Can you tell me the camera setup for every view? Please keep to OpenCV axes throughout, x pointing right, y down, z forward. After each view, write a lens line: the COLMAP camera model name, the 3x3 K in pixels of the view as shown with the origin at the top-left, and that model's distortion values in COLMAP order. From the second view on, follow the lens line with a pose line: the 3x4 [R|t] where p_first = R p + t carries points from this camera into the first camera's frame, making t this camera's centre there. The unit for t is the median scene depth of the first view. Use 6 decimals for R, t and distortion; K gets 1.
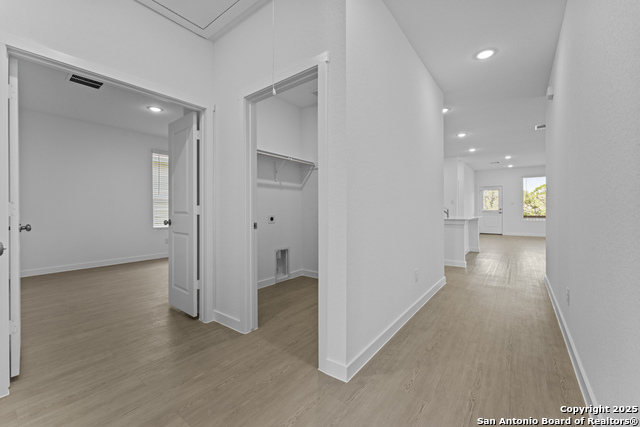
lens RADIAL K [[258.9, 0, 324.1], [0, 258.9, 212.2], [0, 0, 1]] dist [-0.002430, -0.000850]
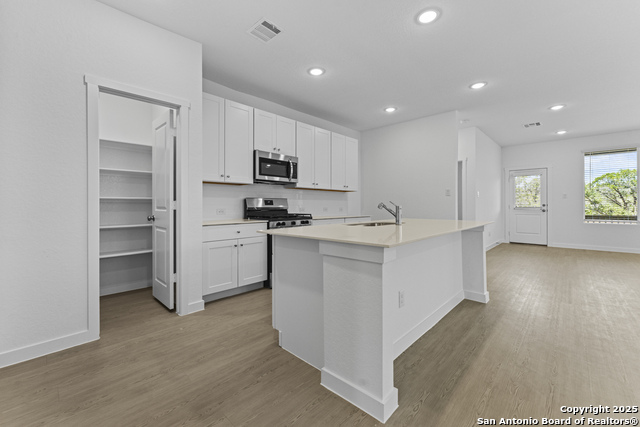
lens RADIAL K [[258.9, 0, 323.0], [0, 258.9, 205.8], [0, 0, 1]] dist [-0.002430, -0.000850]
pose [[0.992867, 0.003648, -0.119175, 0.225964], [-0.004174, 0.999983, -0.004160, -0.005323], [0.119157, 0.004628, 0.992865, 0.316721]]
